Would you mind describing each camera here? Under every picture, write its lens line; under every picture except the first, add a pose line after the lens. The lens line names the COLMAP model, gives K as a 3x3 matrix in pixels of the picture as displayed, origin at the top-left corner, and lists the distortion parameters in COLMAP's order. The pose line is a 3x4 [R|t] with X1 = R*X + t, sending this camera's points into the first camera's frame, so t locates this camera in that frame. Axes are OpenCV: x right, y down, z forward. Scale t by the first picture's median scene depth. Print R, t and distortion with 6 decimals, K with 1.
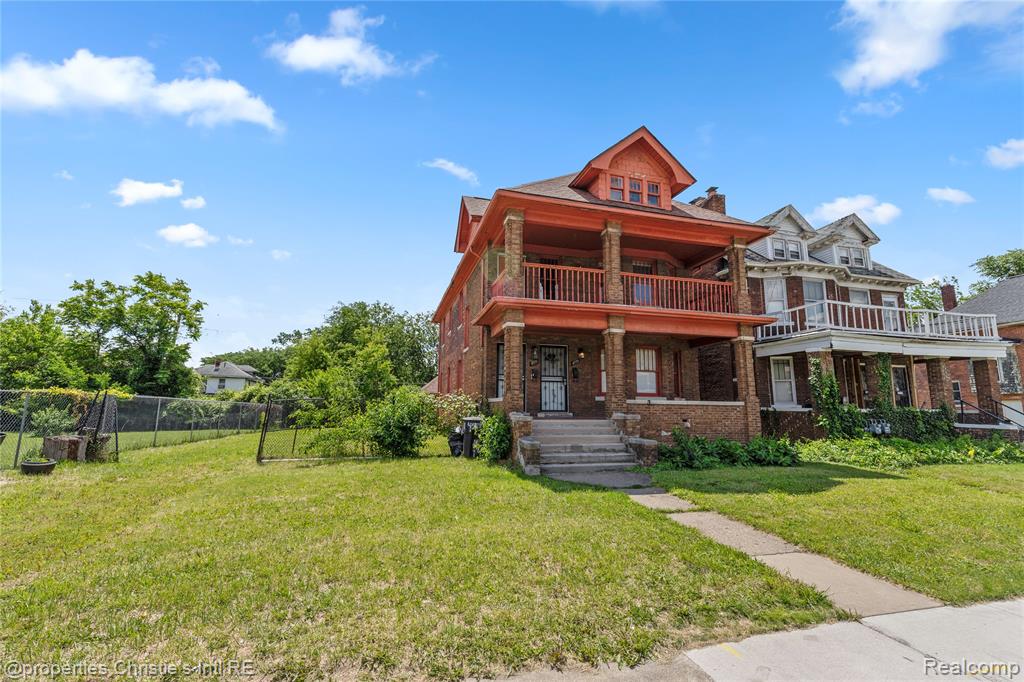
lens RADIAL K [[465.6, 0, 512.0], [0, 465.6, 341.0], [0, 0, 1]] dist [0.004545, 0.000641]
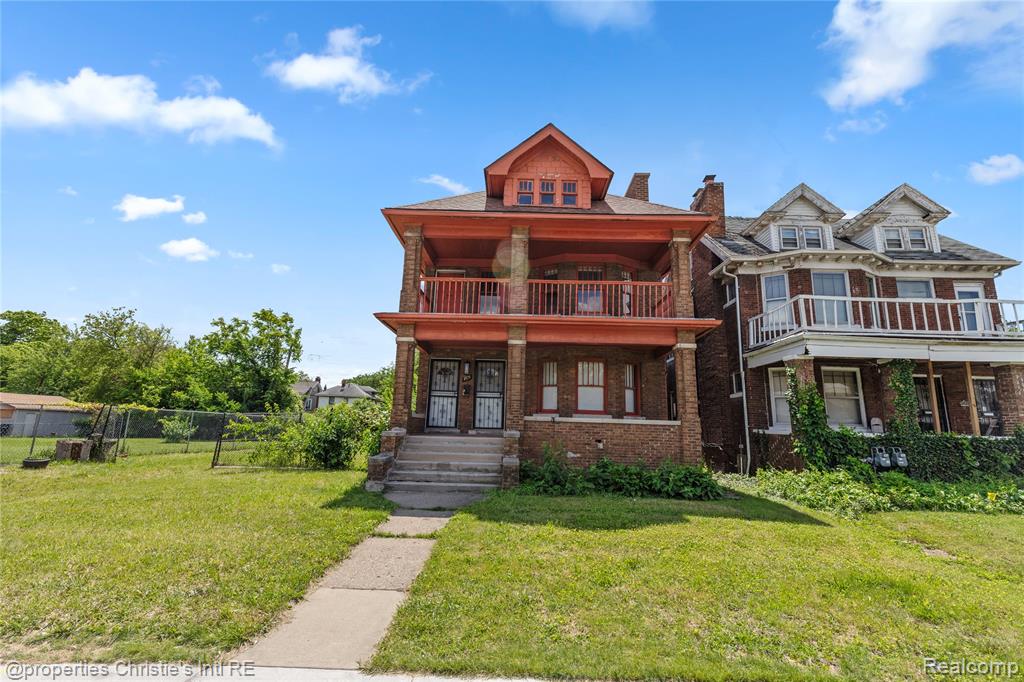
lens RADIAL K [[465.6, 0, 512.0], [0, 465.6, 341.0], [0, 0, 1]] dist [0.004545, 0.000641]
pose [[0.956445, -0.035984, -0.289686, 0.409230], [0.023556, 0.998651, -0.046277, 0.015541], [0.290961, 0.037437, 0.956002, 0.086511]]
